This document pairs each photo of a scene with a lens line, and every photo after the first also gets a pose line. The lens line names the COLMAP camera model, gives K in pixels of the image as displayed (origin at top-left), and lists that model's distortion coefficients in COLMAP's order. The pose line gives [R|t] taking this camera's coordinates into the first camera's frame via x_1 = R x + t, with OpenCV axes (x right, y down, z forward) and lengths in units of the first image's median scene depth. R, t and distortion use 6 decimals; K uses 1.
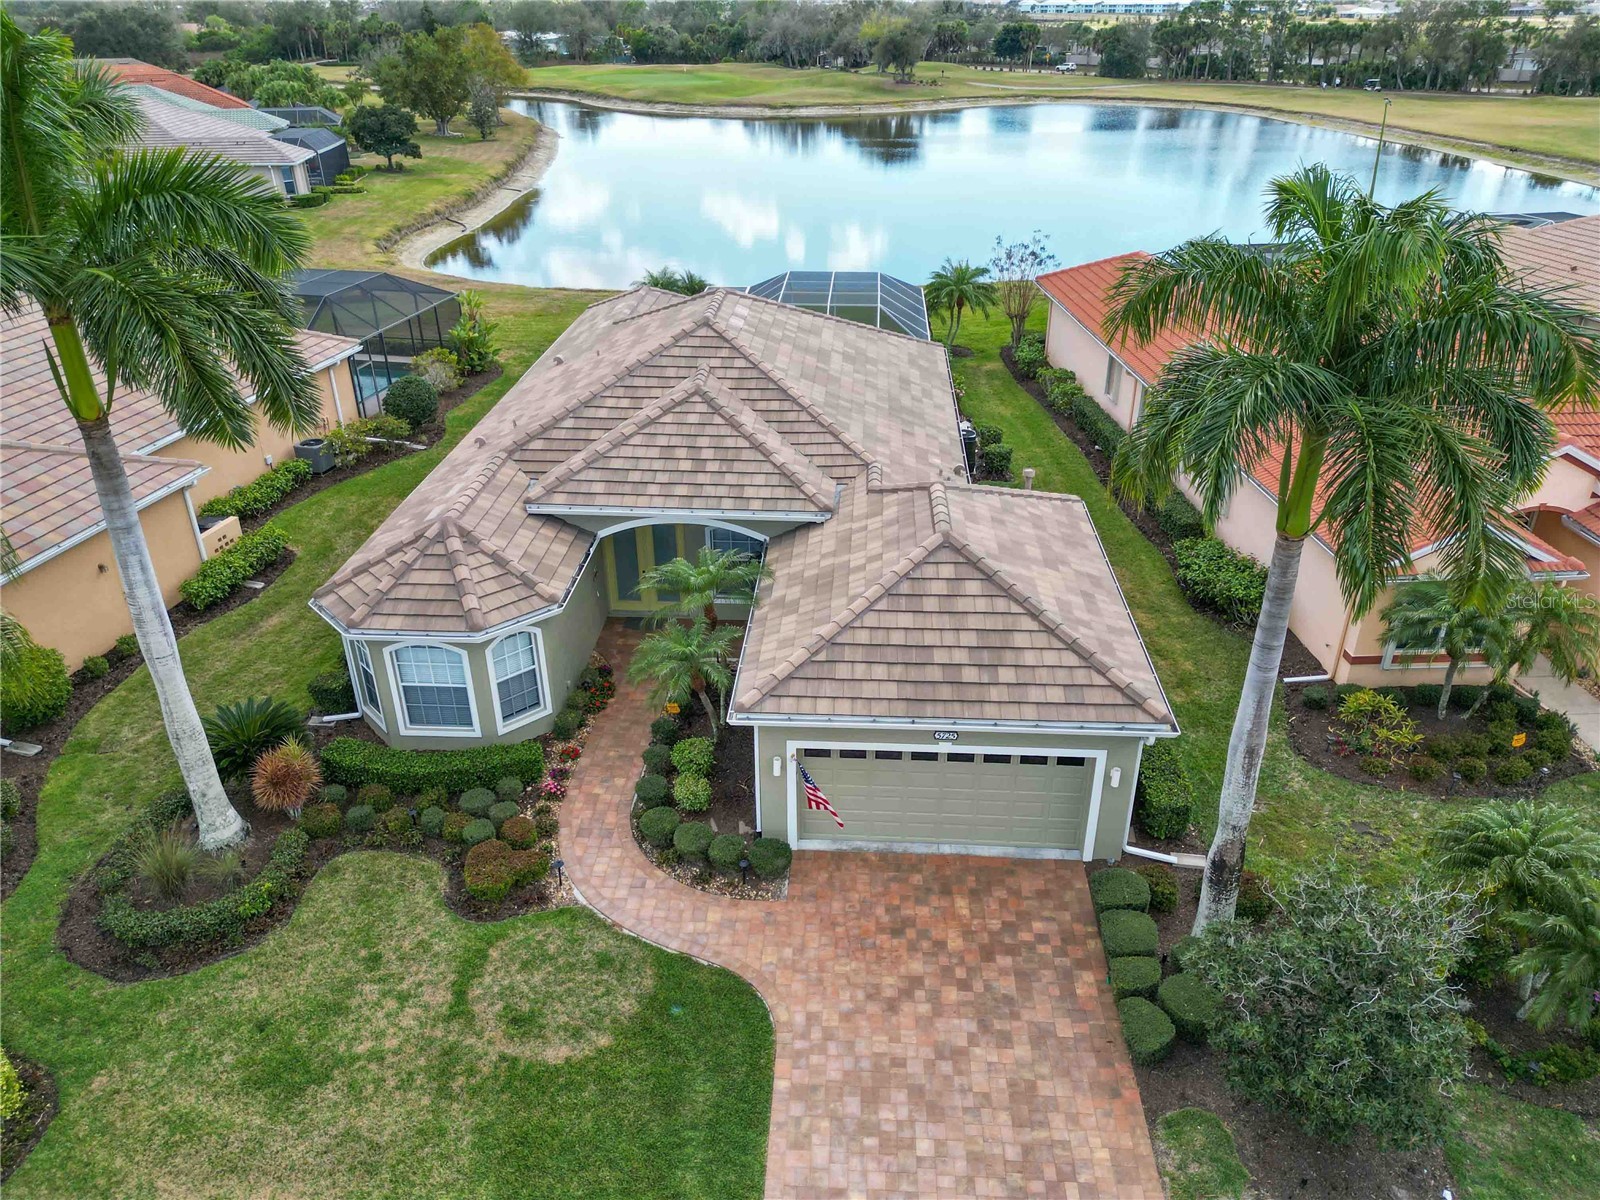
lens RADIAL K [[1119.1, 0, 800.9], [0, 1119.1, 589.7], [0, 0, 1]] dist [0.081109, -0.085761]
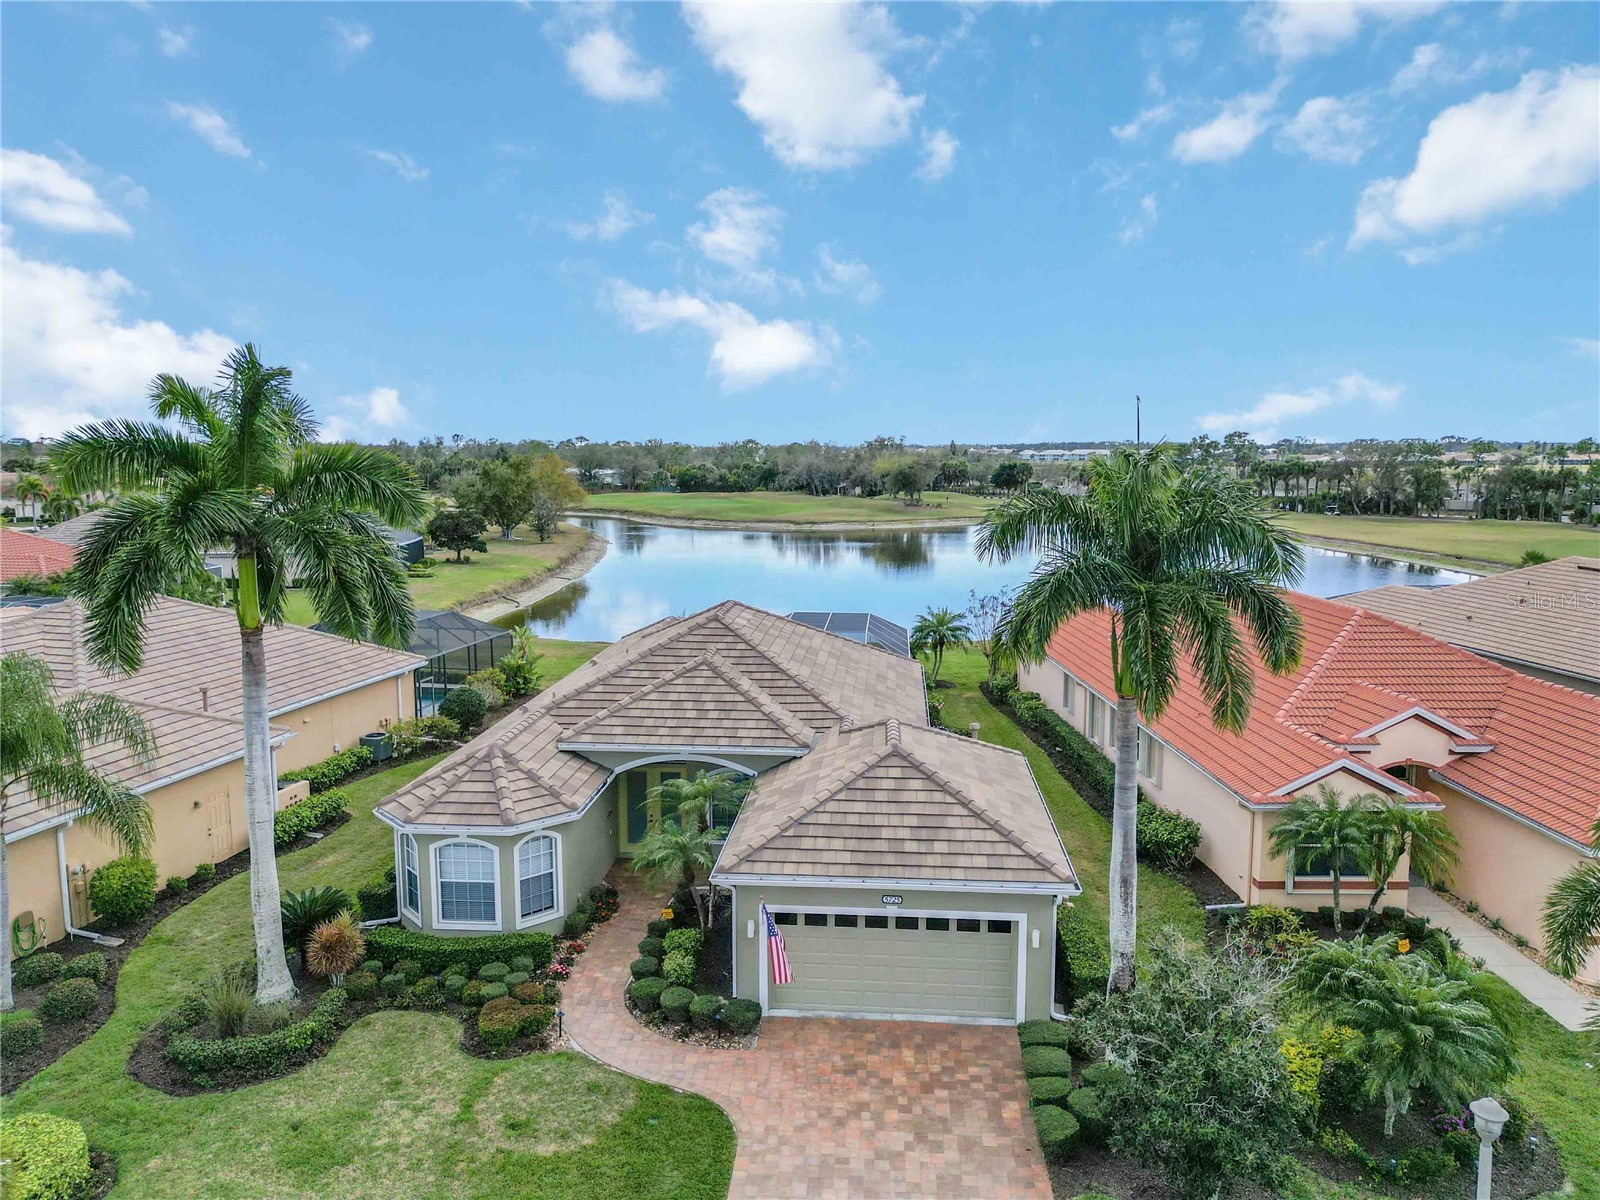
lens RADIAL K [[1114.6, 0, 801.6], [0, 1114.6, 596.2], [0, 0, 1]] dist [0.085905, -0.089650]
pose [[0.999690, 0.008592, -0.023364, 0.043294], [-0.016087, 0.939221, -0.342936, 0.178077], [0.018997, 0.343205, 0.939068, -0.177305]]
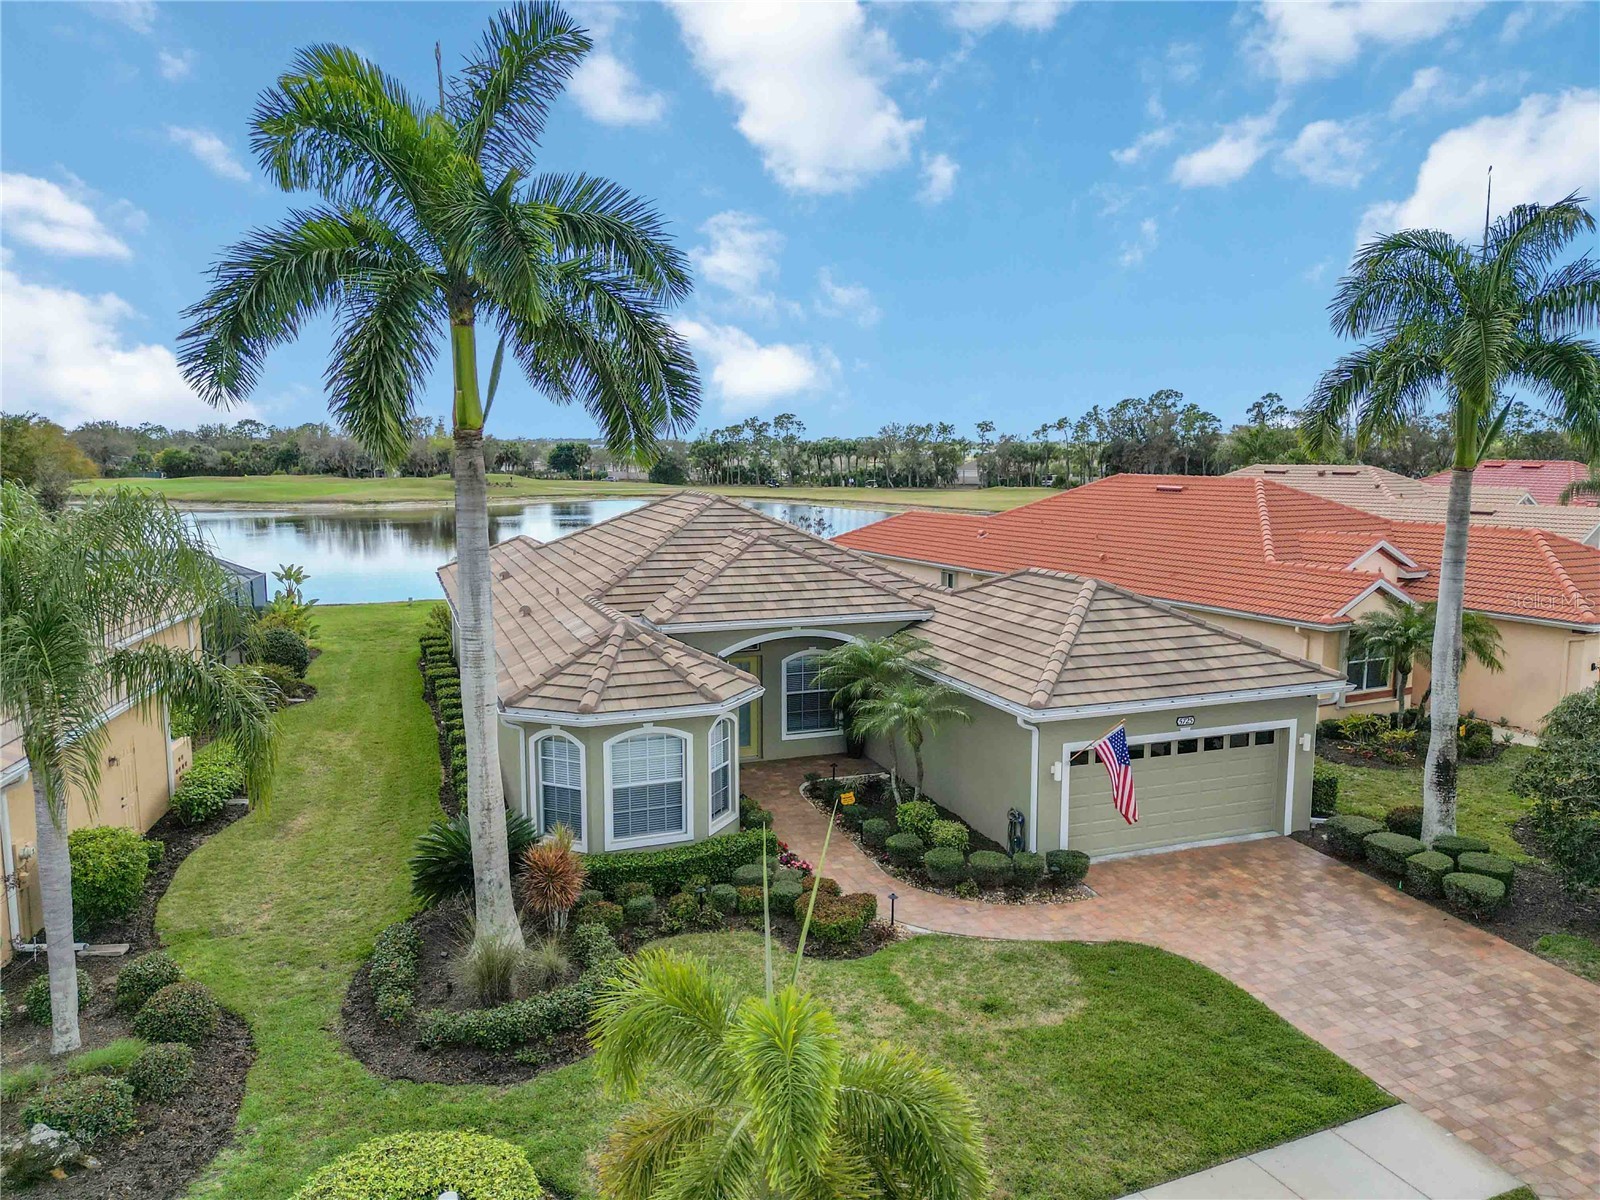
lens RADIAL K [[1115.6, 0, 794.2], [0, 1115.6, 603.8], [0, 0, 1]] dist [0.089838, -0.082932]
pose [[0.914239, -0.050542, 0.402010, -0.506465], [0.183350, 0.936396, -0.299241, 0.214169], [-0.361316, 0.347286, 0.865357, 0.089966]]
